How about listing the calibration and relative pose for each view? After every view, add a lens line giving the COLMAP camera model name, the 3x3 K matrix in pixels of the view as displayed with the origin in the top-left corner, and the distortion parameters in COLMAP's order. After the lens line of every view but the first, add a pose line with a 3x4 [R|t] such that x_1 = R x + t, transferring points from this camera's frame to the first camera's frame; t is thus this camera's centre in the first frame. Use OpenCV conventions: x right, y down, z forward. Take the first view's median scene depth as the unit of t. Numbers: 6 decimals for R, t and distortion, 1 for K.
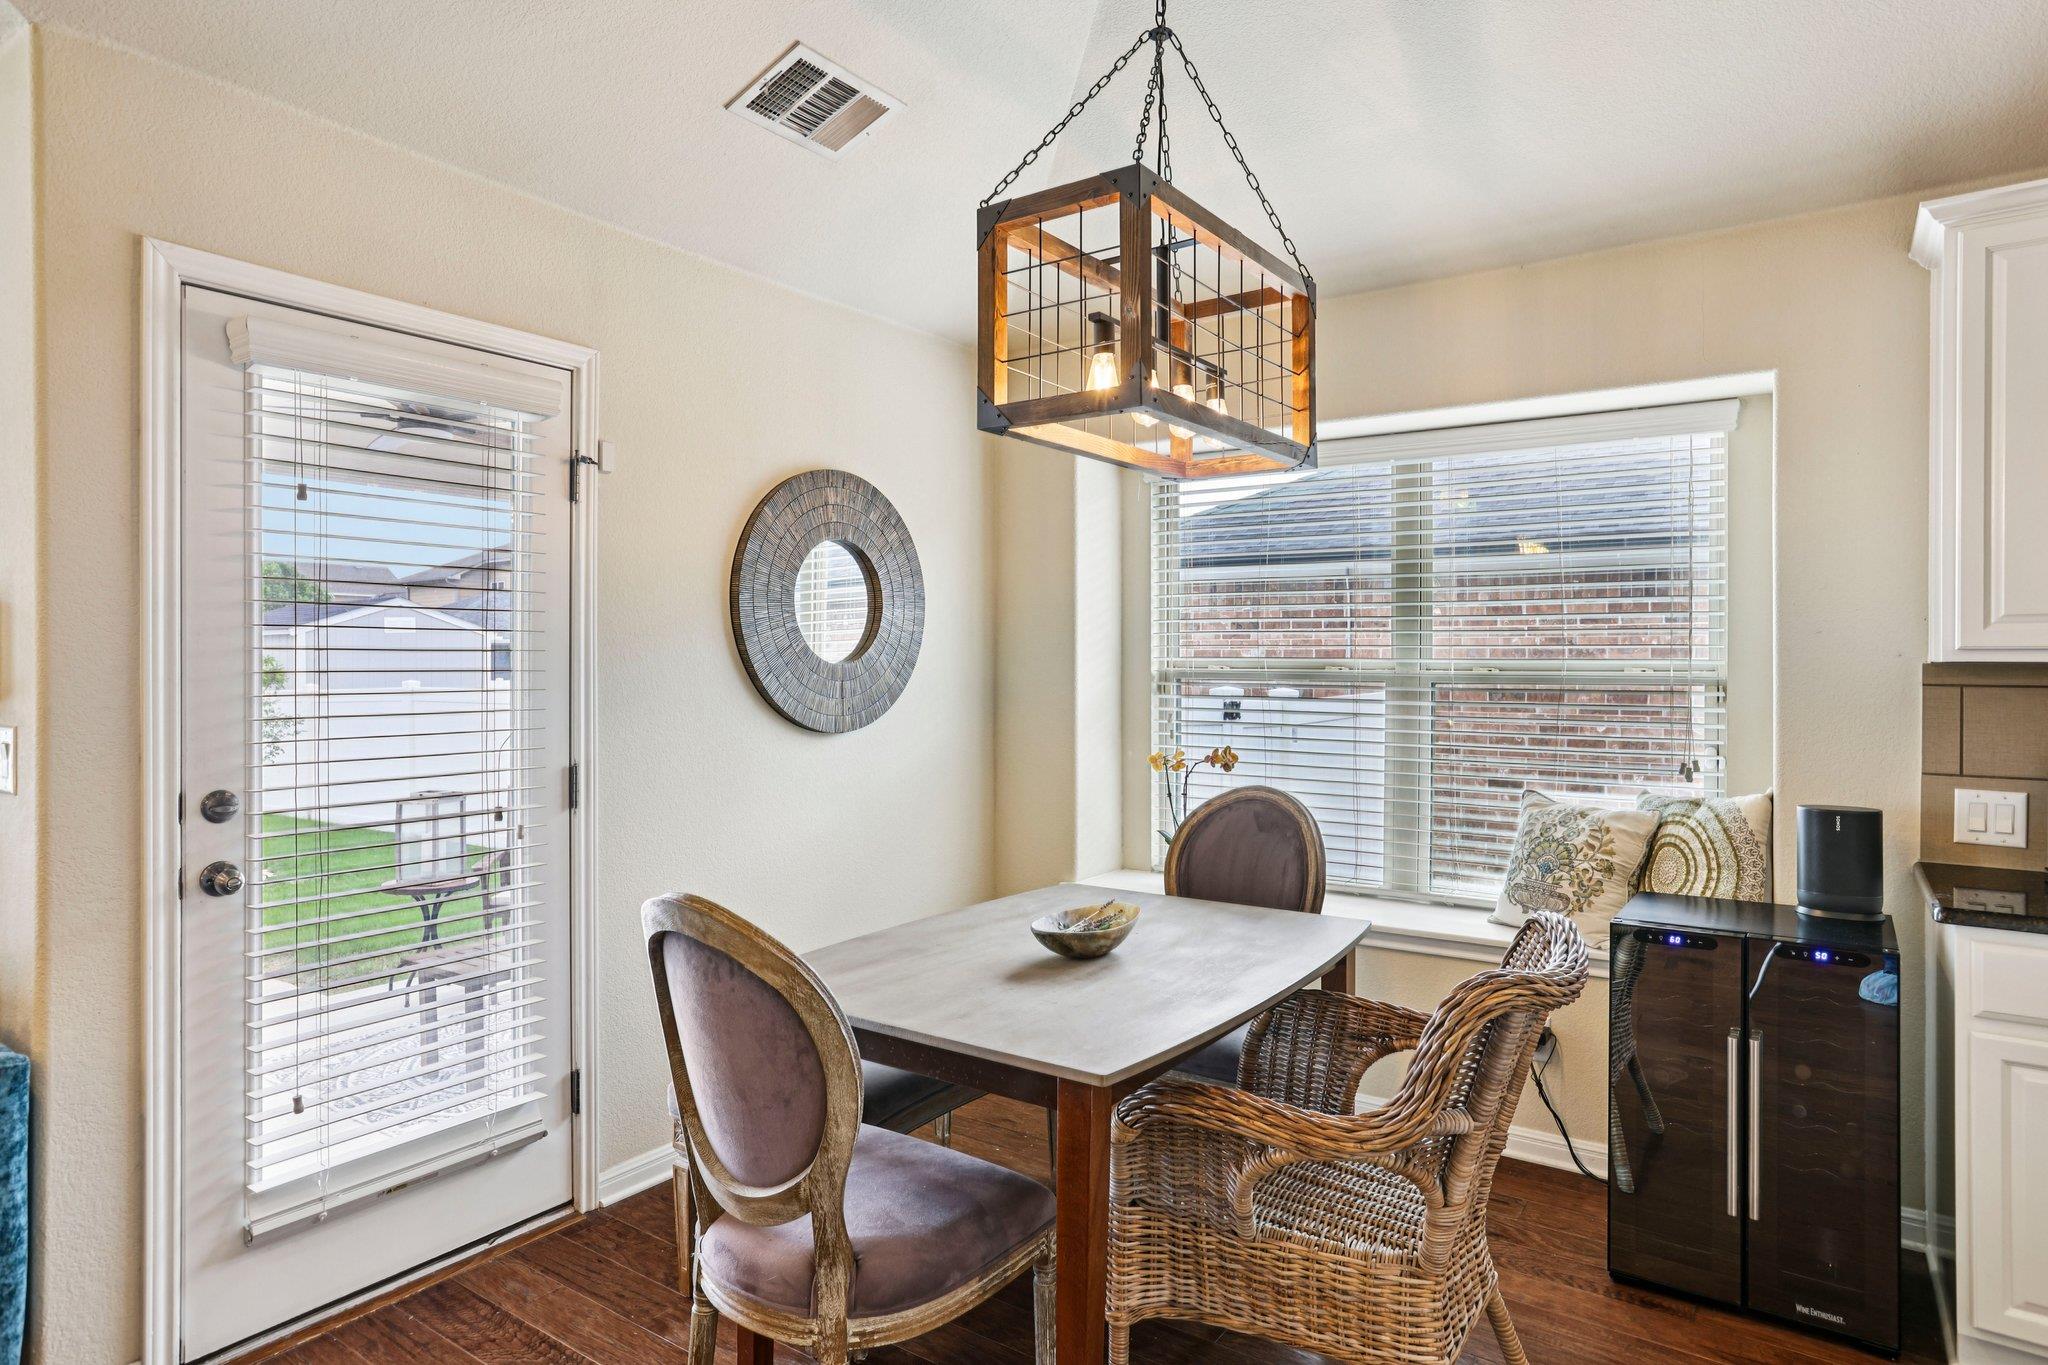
lens RADIAL K [[1167.6, 0, 1029.4], [0, 1167.6, 663.0], [0, 0, 1]] dist [-0.042231, 0.029882]
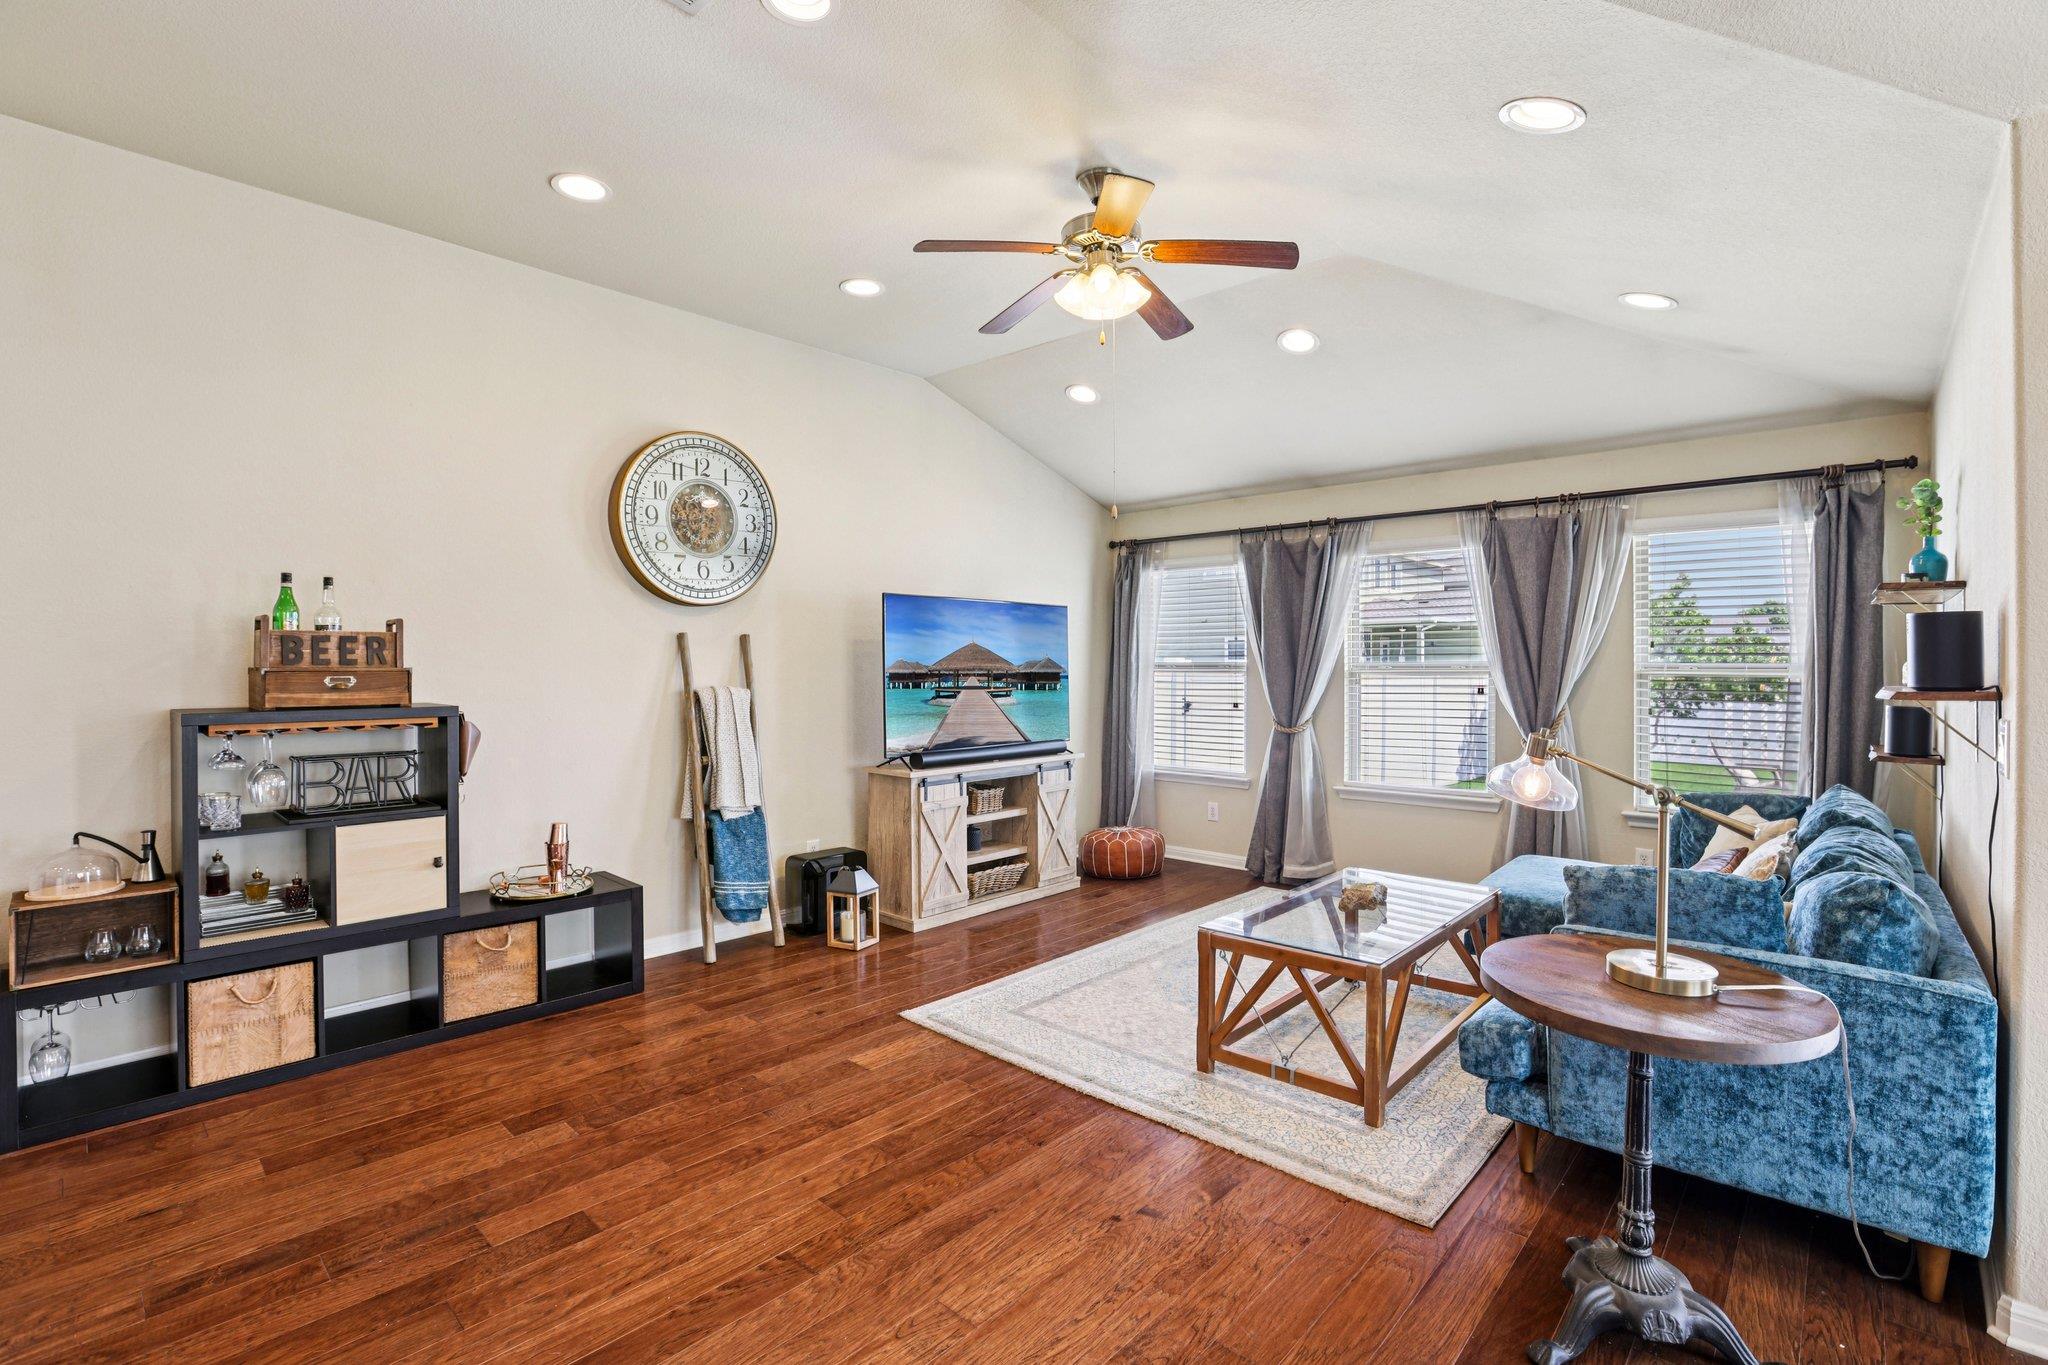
lens RADIAL K [[933.3, 0, 1032.5], [0, 933.3, 664.0], [0, 0, 1]] dist [-0.052258, 0.018603]
pose [[-0.132487, -0.001601, -0.991183, 0.131424], [-0.002714, 0.999996, -0.001252, 0.000285], [0.991181, 0.002524, -0.132491, 0.102718]]
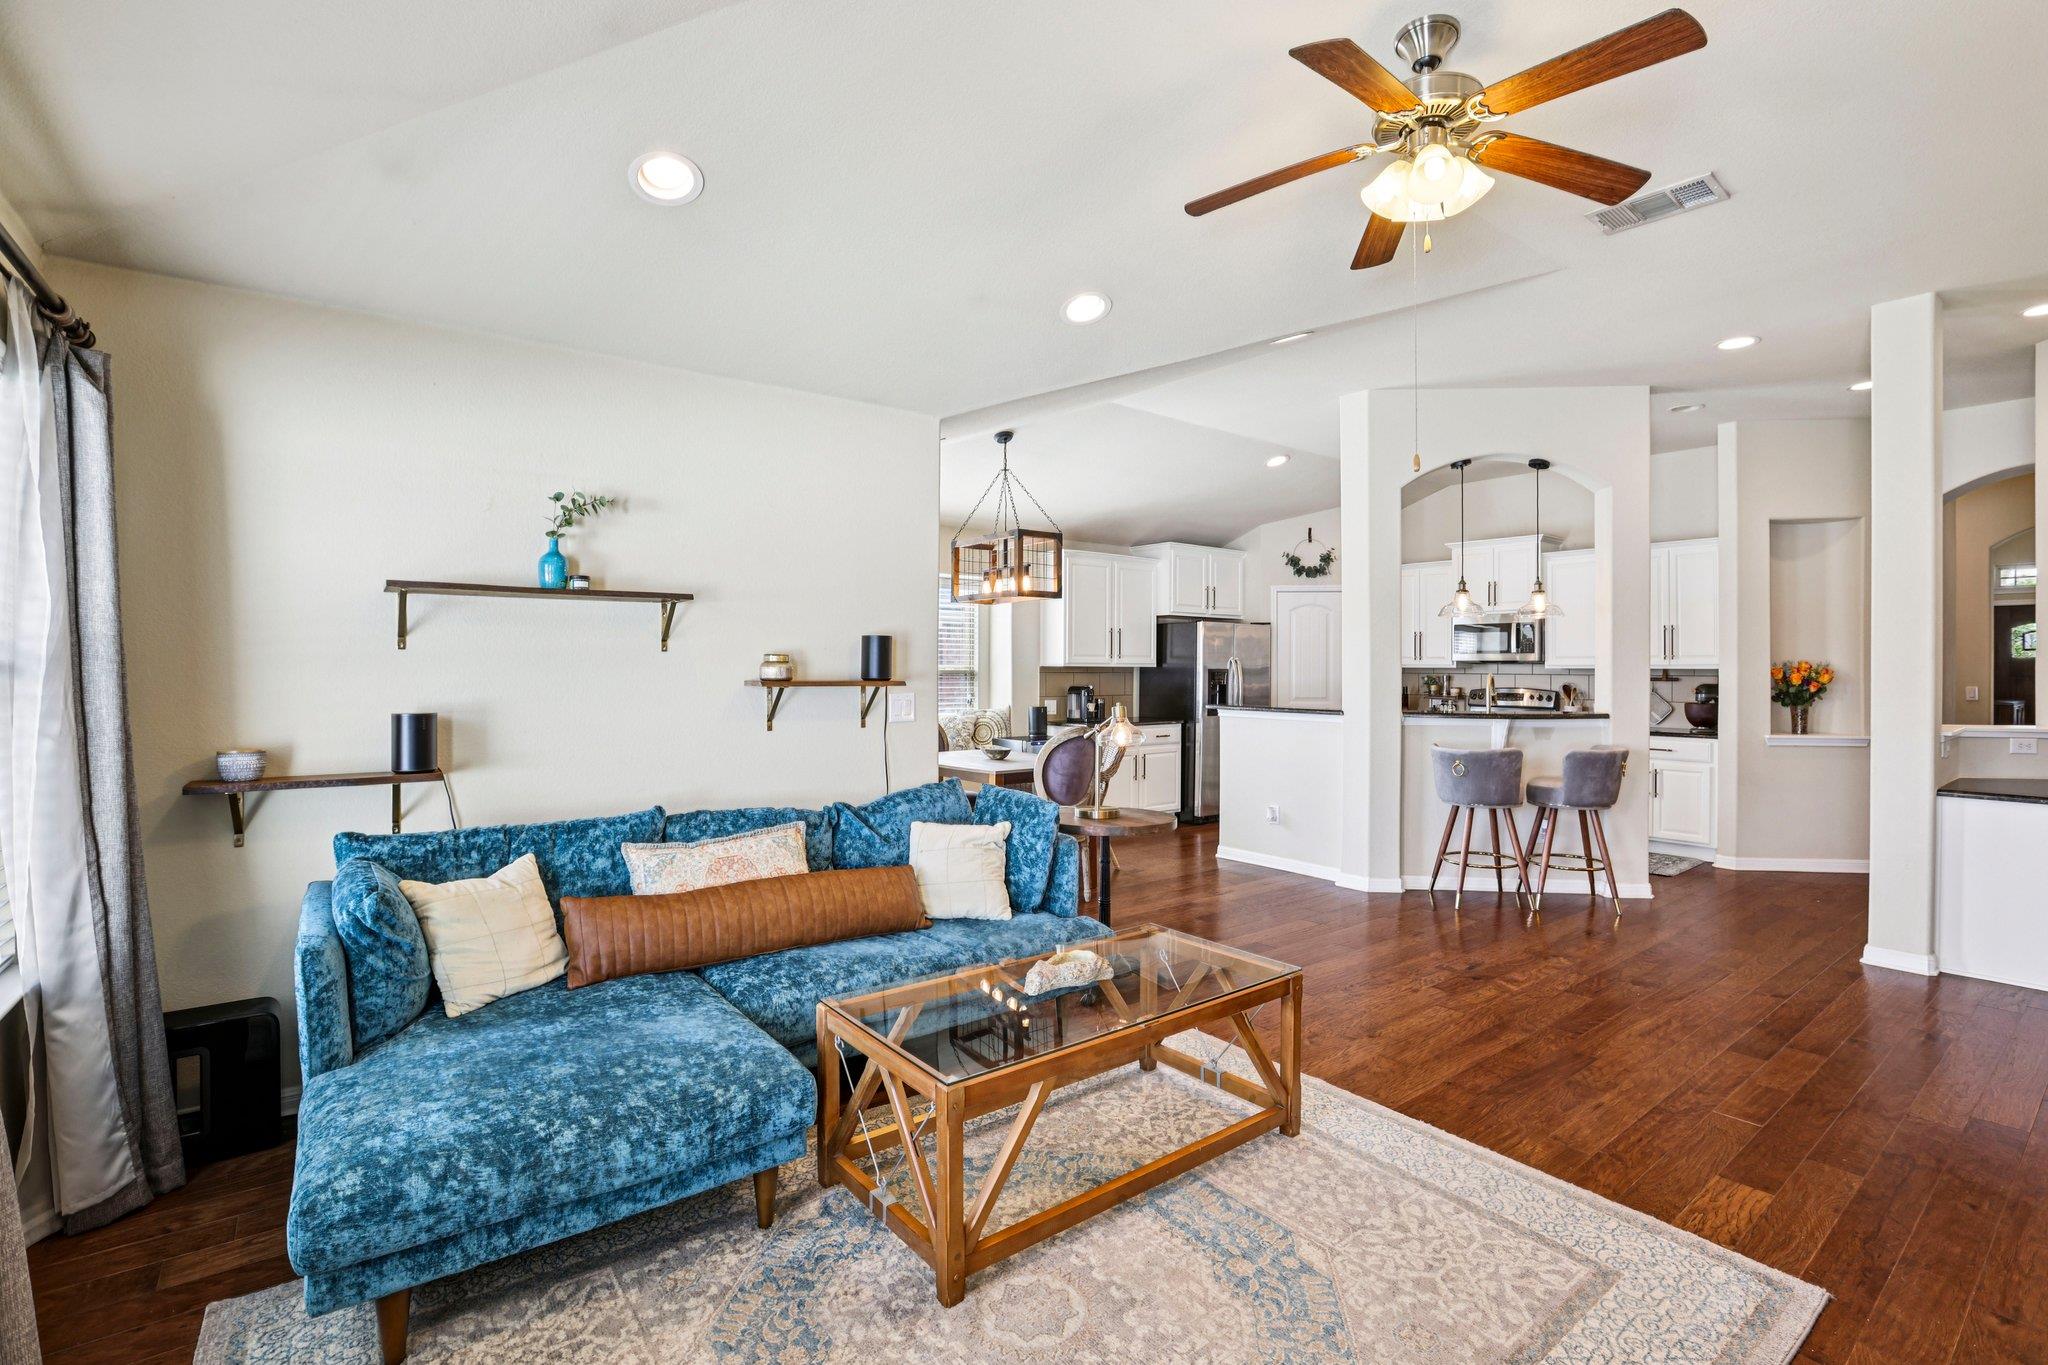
lens RADIAL K [[933.3, 0, 1032.5], [0, 933.3, 664.0], [0, 0, 1]] dist [-0.052258, 0.018603]
pose [[0.300164, 0.001833, 0.953886, -2.083791], [-0.001285, 0.999998, -0.001517, -0.003006], [-0.953887, -0.000770, 0.300166, 0.134448]]
